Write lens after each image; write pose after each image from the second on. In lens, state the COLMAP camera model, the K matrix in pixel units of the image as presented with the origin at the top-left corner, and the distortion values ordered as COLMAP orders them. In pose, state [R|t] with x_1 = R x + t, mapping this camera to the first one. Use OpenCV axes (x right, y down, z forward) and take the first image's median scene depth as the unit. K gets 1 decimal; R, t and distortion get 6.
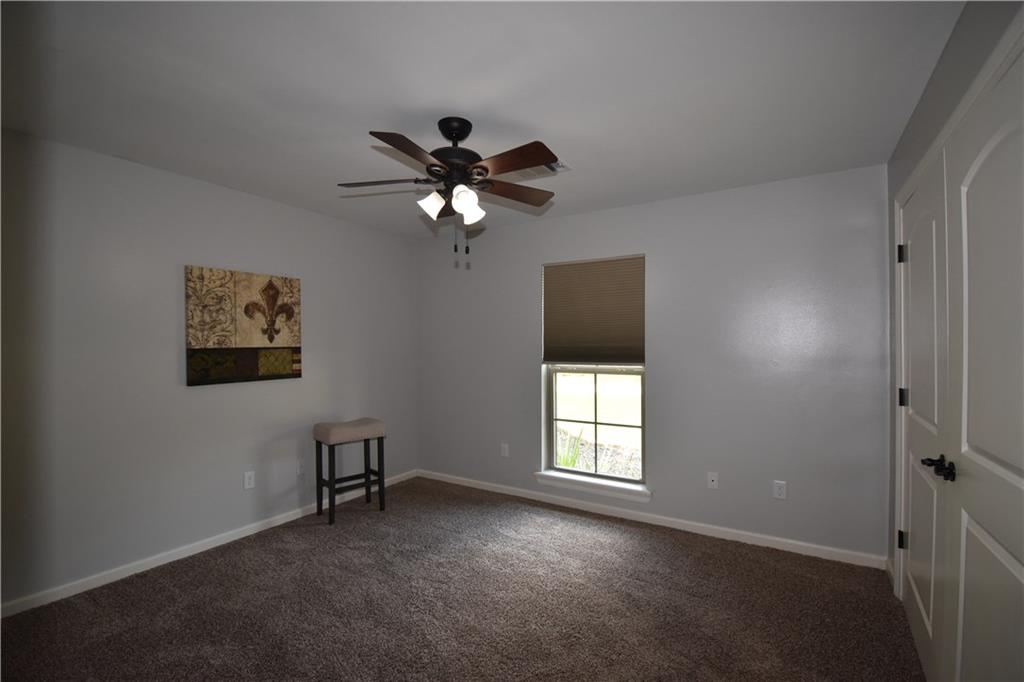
lens RADIAL K [[457.5, 0, 518.0], [0, 457.5, 344.0], [0, 0, 1]] dist [-0.000515, -0.011203]
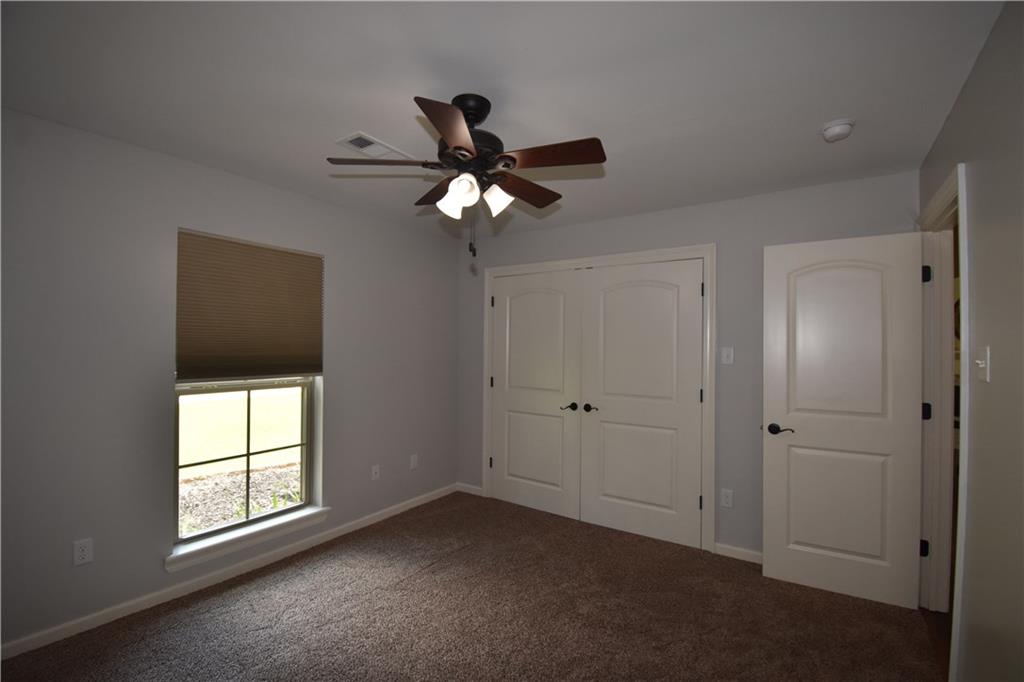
lens RADIAL K [[457.5, 0, 520.7], [0, 457.5, 343.4], [0, 0, 1]] dist [-0.000515, -0.011203]
pose [[0.037599, 0.010811, 0.999234, -0.612475], [-0.002385, 0.999940, -0.010729, -0.008119], [-0.999290, -0.001979, 0.037622, 0.532359]]
